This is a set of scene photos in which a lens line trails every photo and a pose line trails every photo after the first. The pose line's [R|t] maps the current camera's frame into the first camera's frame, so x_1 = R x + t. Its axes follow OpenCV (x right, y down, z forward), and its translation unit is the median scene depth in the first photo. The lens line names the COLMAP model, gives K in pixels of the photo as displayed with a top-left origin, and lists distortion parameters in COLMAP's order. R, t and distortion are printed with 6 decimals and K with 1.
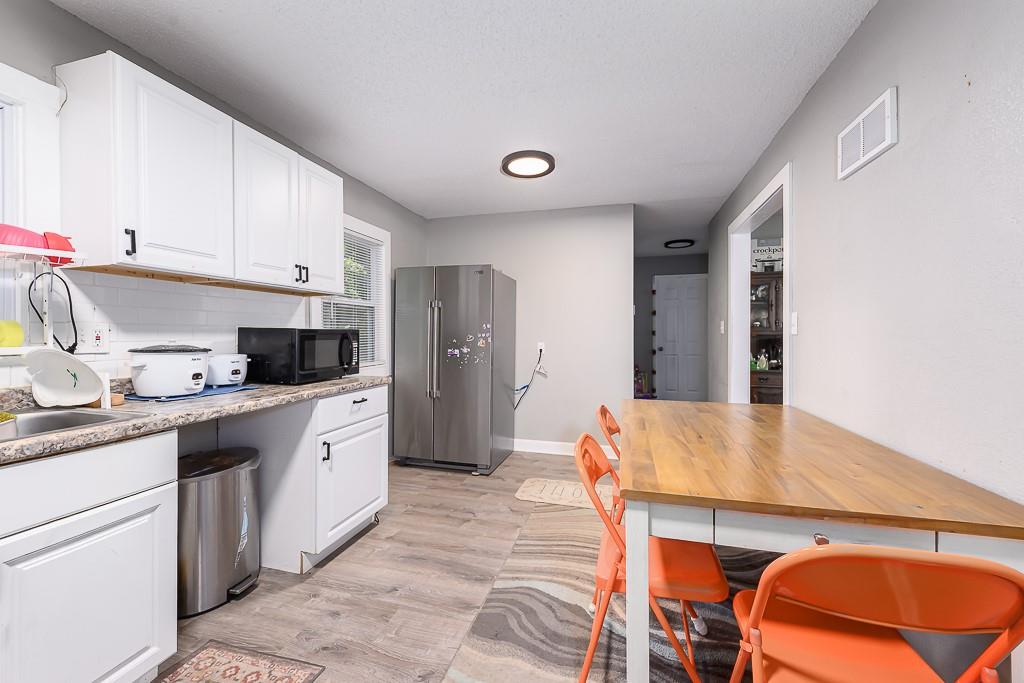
lens RADIAL K [[400.0, 0, 511.6], [0, 400.0, 335.7], [0, 0, 1]] dist [-0.000896, -0.000035]
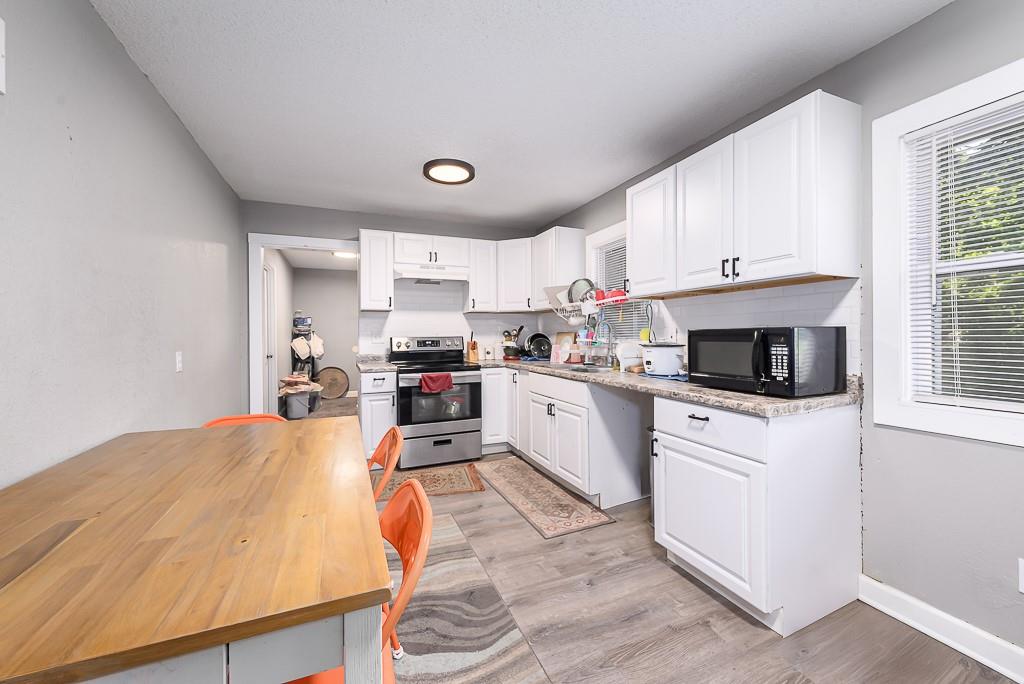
lens RADIAL K [[400.0, 0, 513.0], [0, 400.0, 339.7], [0, 0, 1]] dist [-0.000896, -0.000035]
pose [[-0.784592, 0.009264, -0.619944, 0.493413], [0.003317, 0.999937, 0.010745, -0.005021], [0.620004, 0.006374, -0.784573, 1.672182]]
